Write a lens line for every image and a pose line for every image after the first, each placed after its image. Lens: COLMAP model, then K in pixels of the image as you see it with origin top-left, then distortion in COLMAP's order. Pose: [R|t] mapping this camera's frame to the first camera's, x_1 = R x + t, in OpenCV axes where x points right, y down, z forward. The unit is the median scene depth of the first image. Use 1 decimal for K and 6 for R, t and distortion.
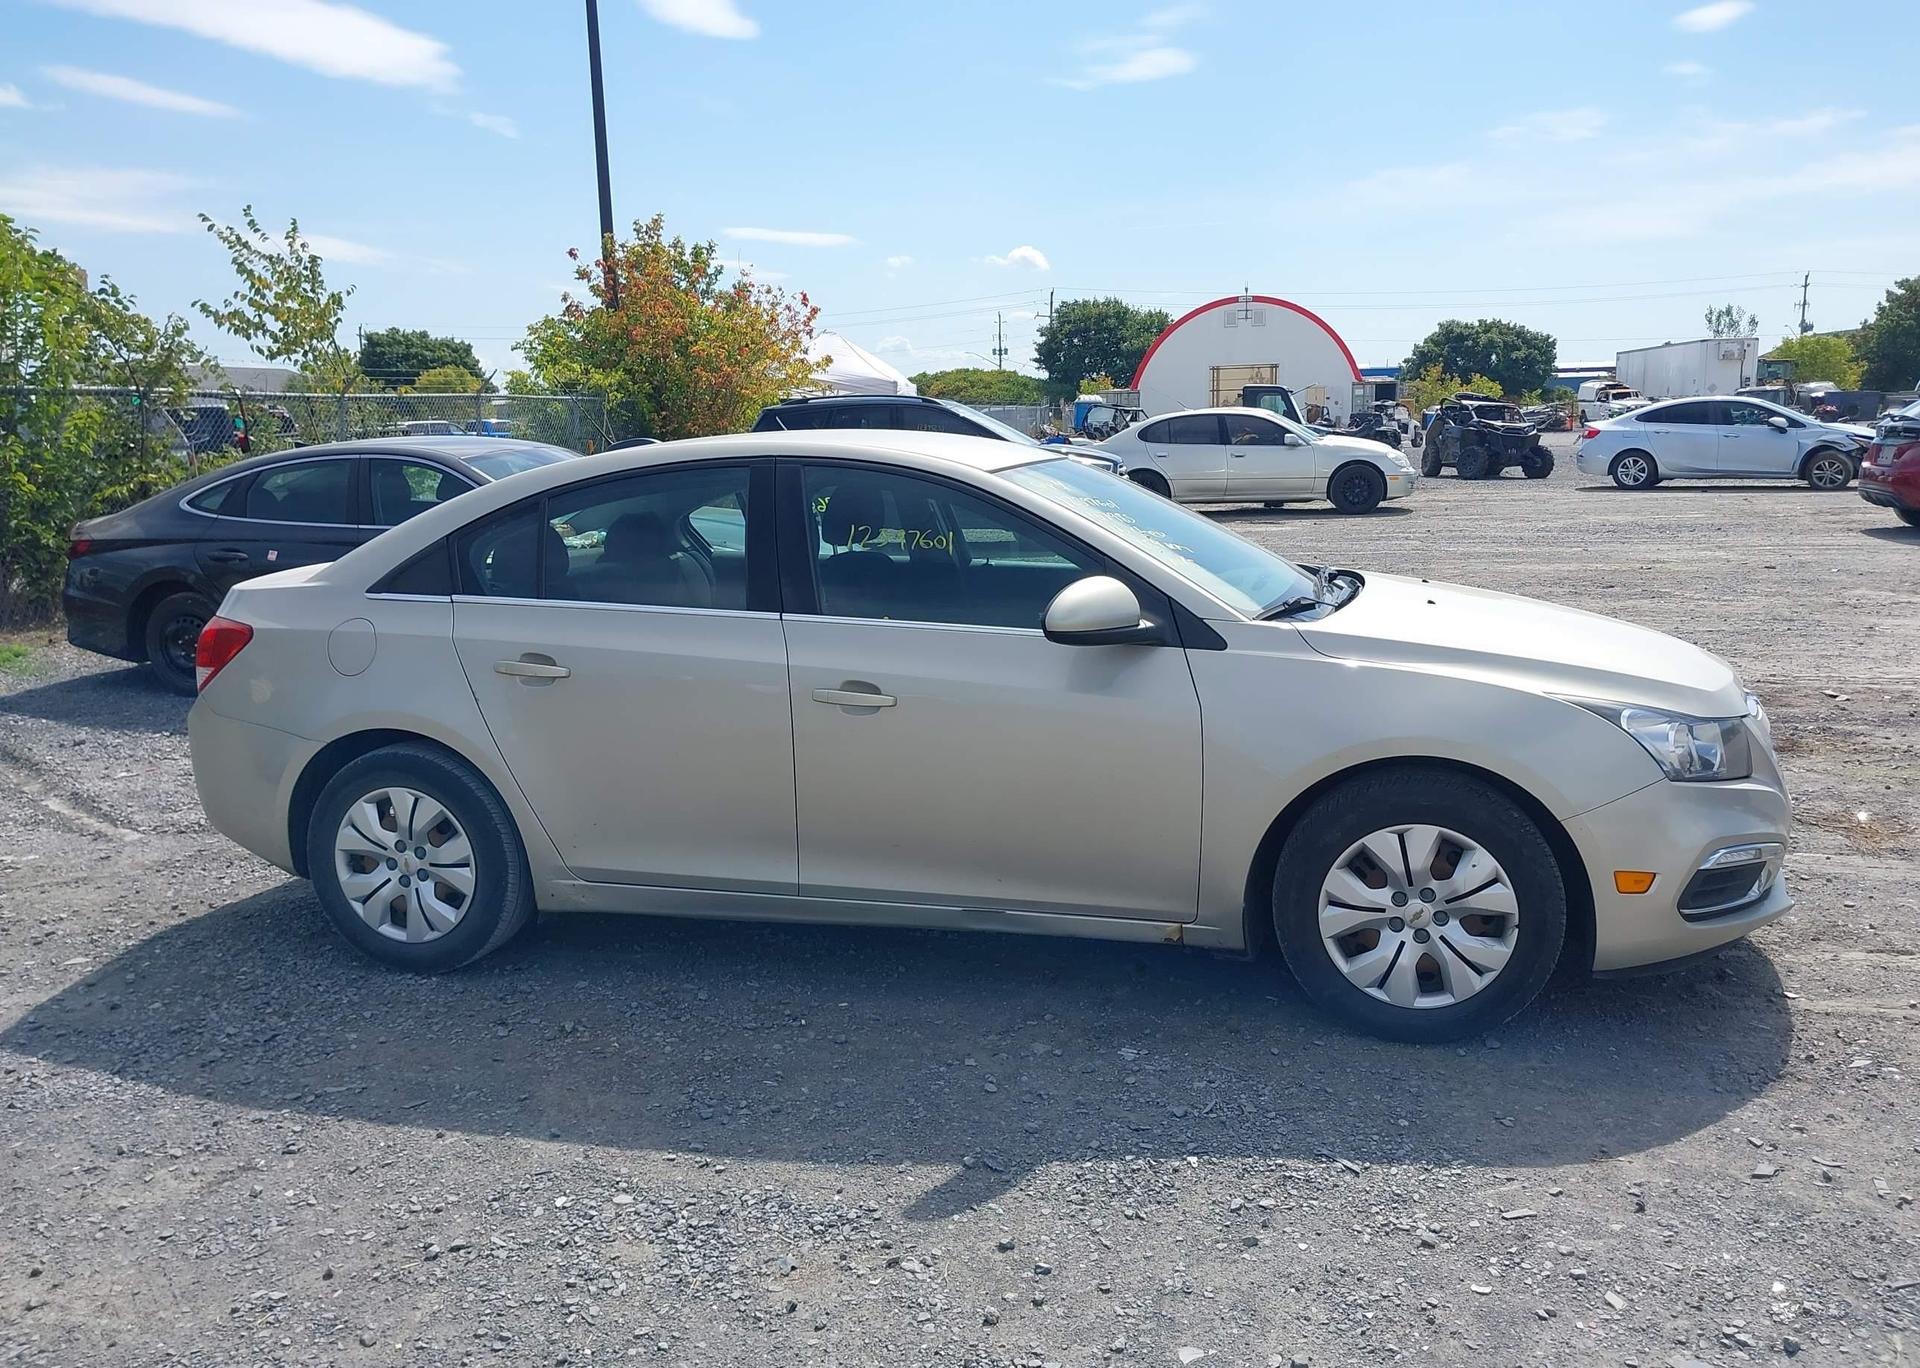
lens RADIAL K [[1520.5, 0, 968.7], [0, 1520.5, 704.8], [0, 0, 1]] dist [0.020185, -0.029290]
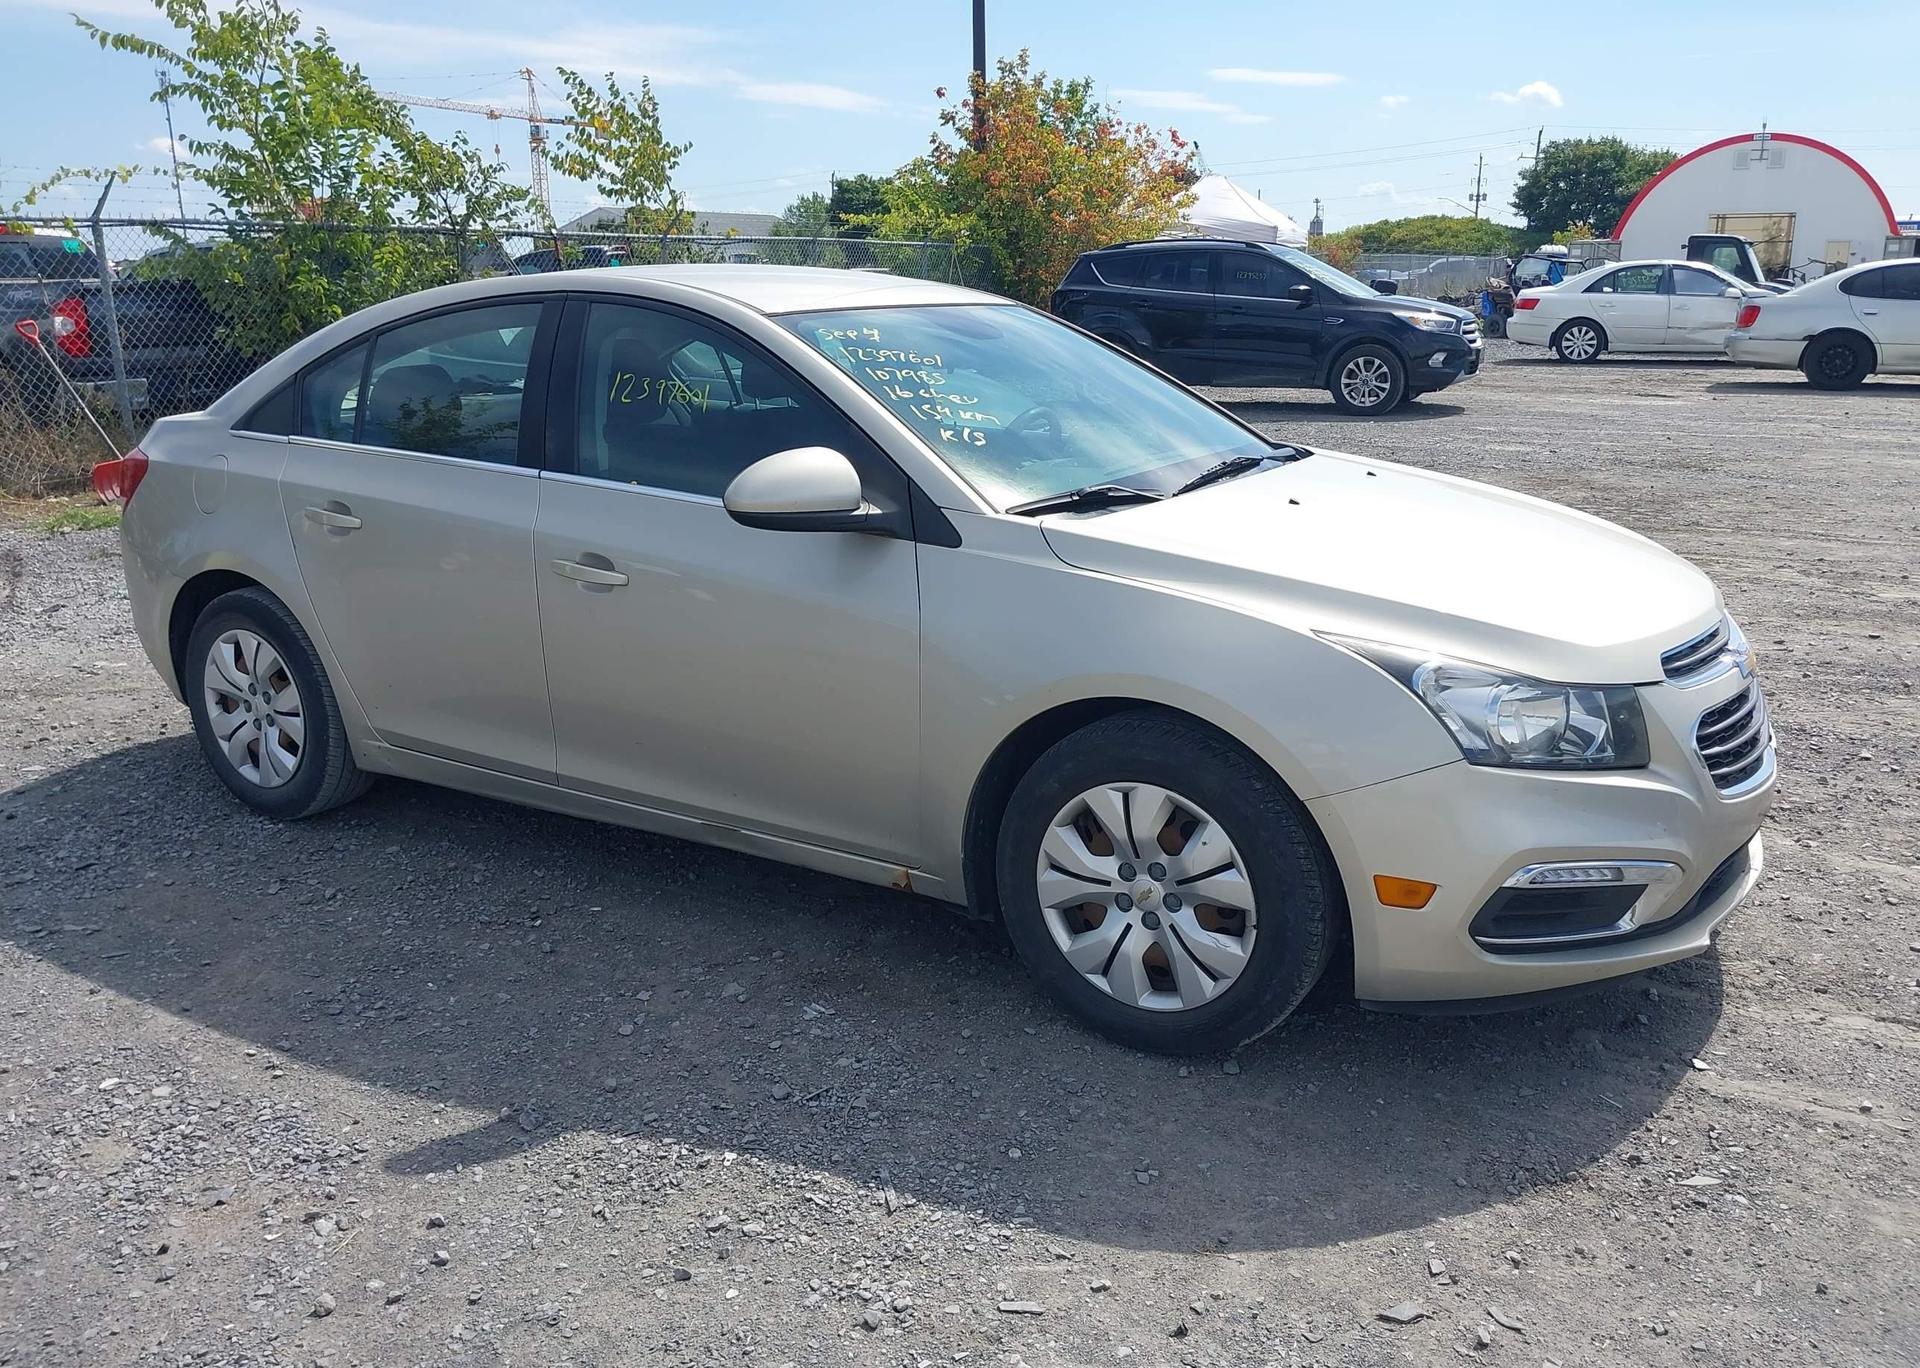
lens RADIAL K [[1520.5, 0, 957.0], [0, 1520.5, 679.2], [0, 0, 1]] dist [0.020185, -0.029290]
pose [[0.955519, 0.089023, -0.281172, 0.341729], [-0.066821, 0.993912, 0.087605, -0.031199], [0.287259, -0.064920, 0.955650, 0.180414]]
